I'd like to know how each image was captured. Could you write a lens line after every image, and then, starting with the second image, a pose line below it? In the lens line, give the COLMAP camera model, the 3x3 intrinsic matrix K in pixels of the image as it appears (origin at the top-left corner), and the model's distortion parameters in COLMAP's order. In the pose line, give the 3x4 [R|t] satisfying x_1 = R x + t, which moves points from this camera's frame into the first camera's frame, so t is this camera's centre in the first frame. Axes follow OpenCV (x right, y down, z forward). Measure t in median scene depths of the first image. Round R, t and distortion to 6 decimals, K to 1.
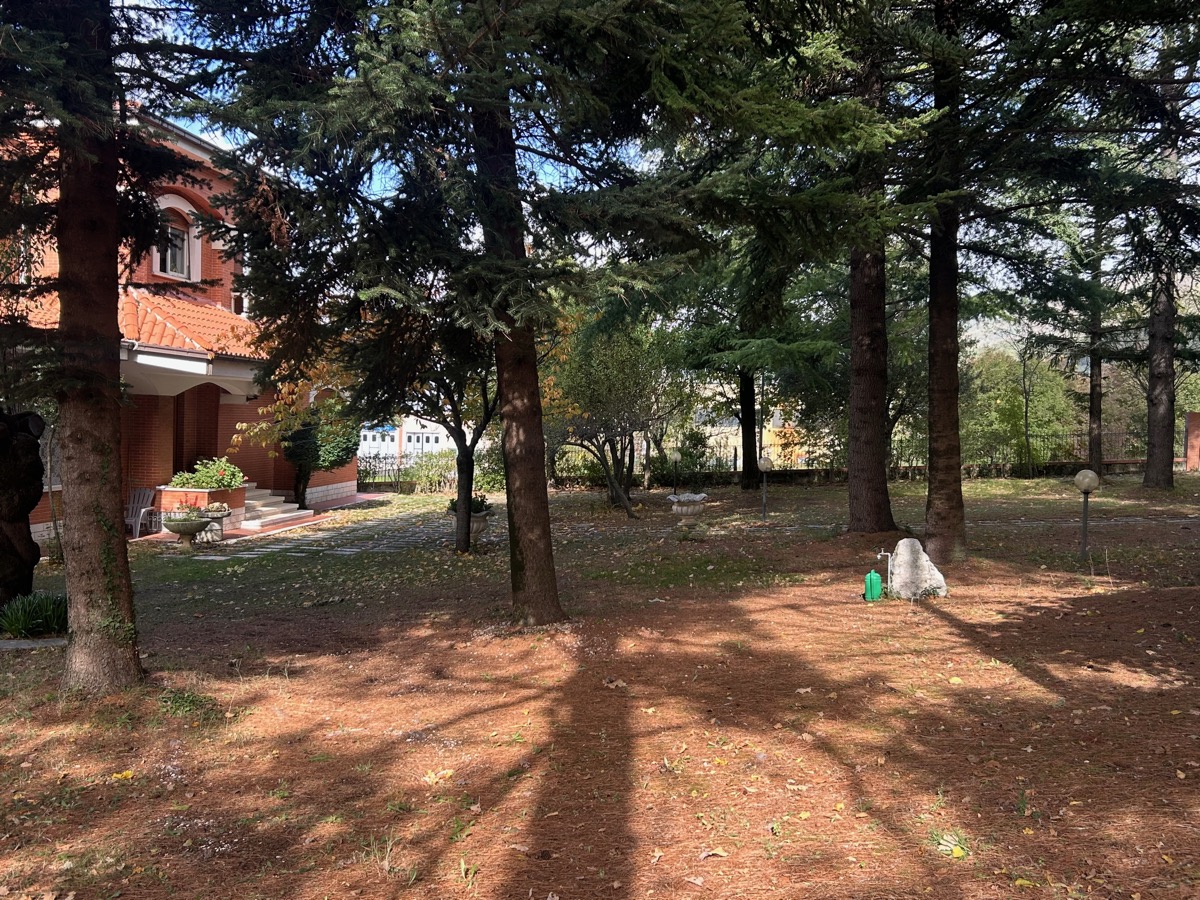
lens RADIAL K [[1136.3, 0, 605.7], [0, 1136.3, 443.7], [0, 0, 1]] dist [0.055587, 0.000000]
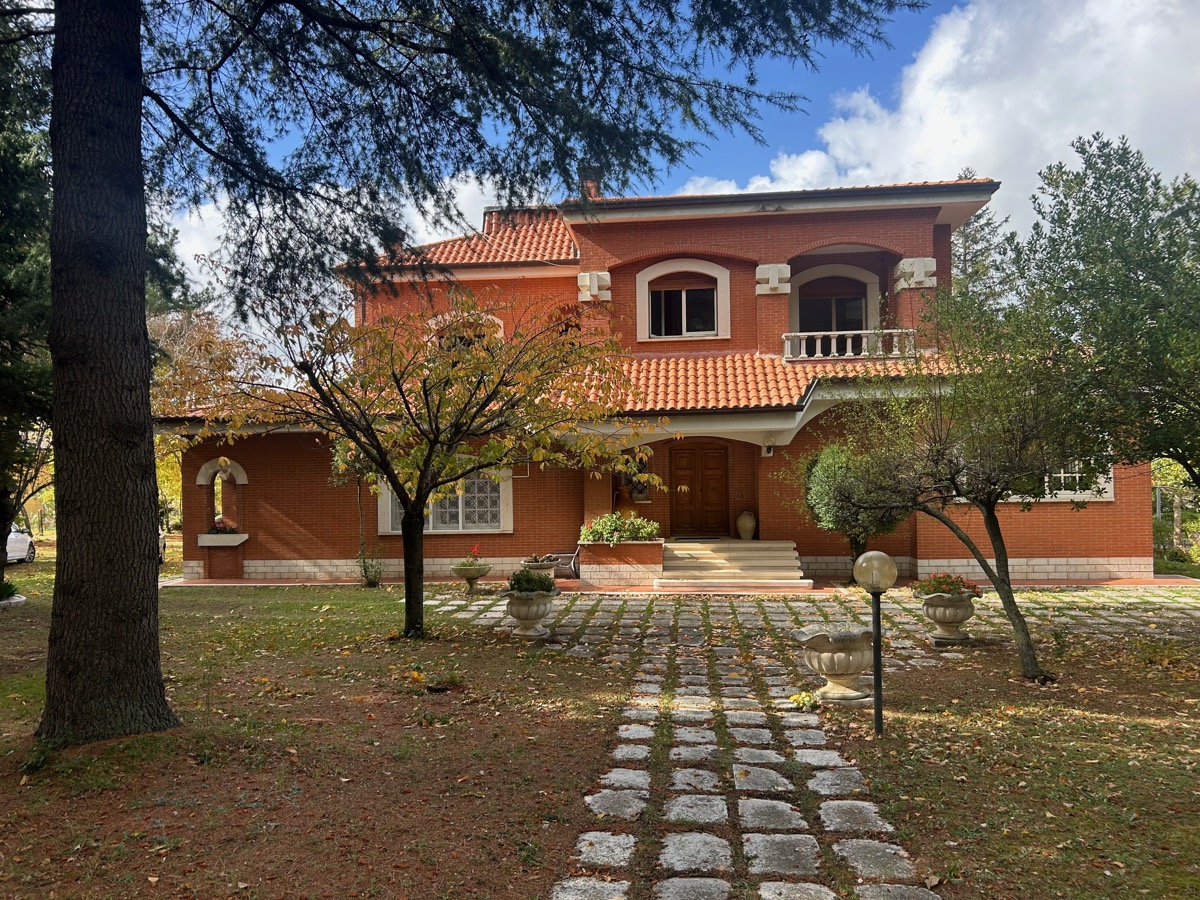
lens RADIAL K [[907.2, 0, 583.0], [0, 907.2, 460.4], [0, 0, 1]] dist [0.043244, -0.048637]
pose [[0.017221, -0.037662, -0.999142, 0.472532], [-0.005986, 0.999269, -0.037770, -0.002840], [0.999834, 0.006632, 0.016983, 0.975845]]
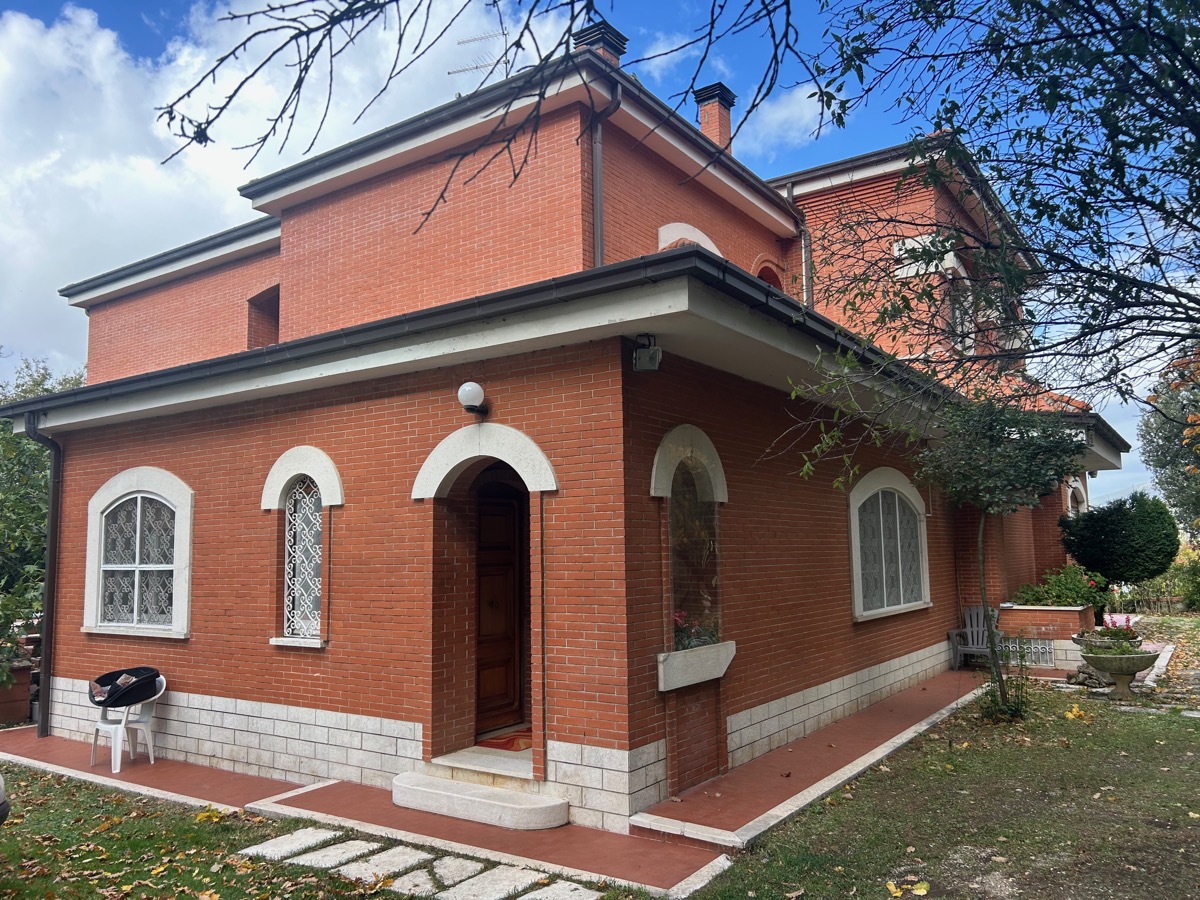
lens RADIAL K [[907.2, 0, 590.3], [0, 907.2, 456.6], [0, 0, 1]] dist [0.043244, -0.048637]
pose [[0.883182, -0.090449, -0.460227, -0.341996], [0.029172, 0.989923, -0.138568, 0.016648], [0.468123, 0.108955, 0.876921, 0.329752]]
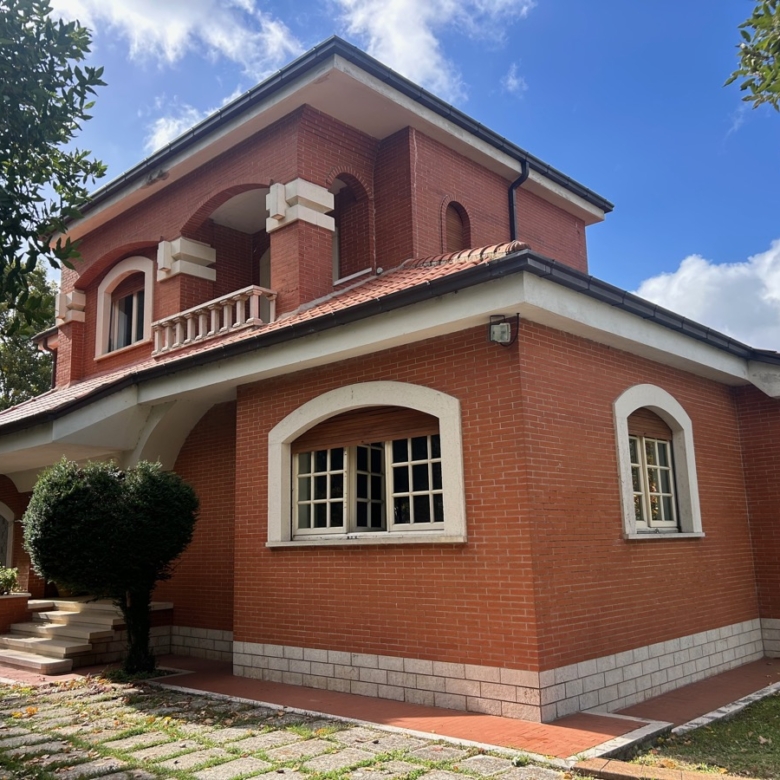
lens RADIAL K [[789.3, 0, 379.4], [0, 789.3, 389.2], [0, 0, 1]] dist [0.020449, 0.000000]
pose [[-0.597124, -0.163887, -0.785228, -0.030716], [-0.009206, 0.980242, -0.197588, 0.002513], [0.802096, -0.110756, -0.586835, 1.637540]]
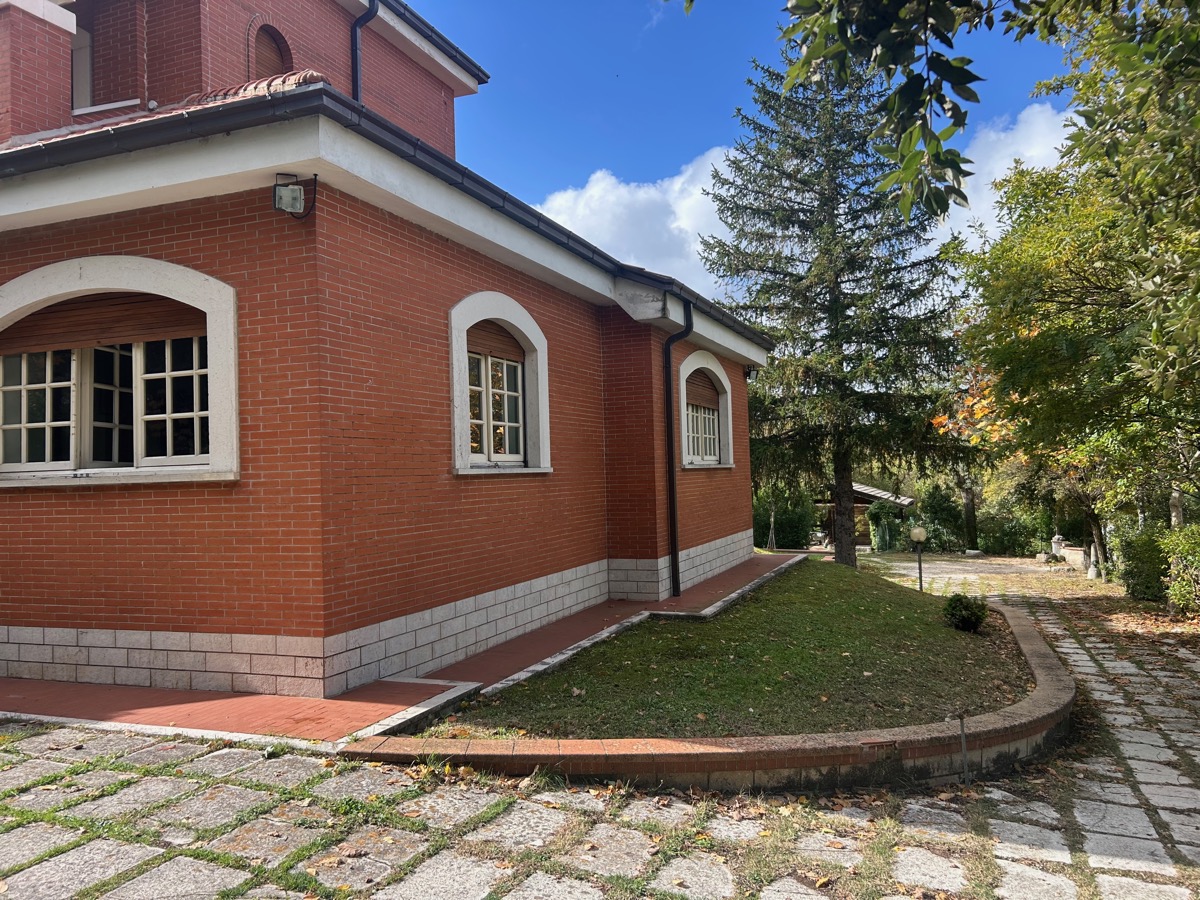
lens RADIAL K [[907.2, 0, 606.6], [0, 907.2, 443.8], [0, 0, 1]] dist [0.043244, -0.048637]
pose [[-0.242085, -0.052390, -0.968840, -0.071845], [0.000075, 0.998540, -0.054015, 0.004099], [0.970255, -0.013149, -0.241727, 1.648647]]
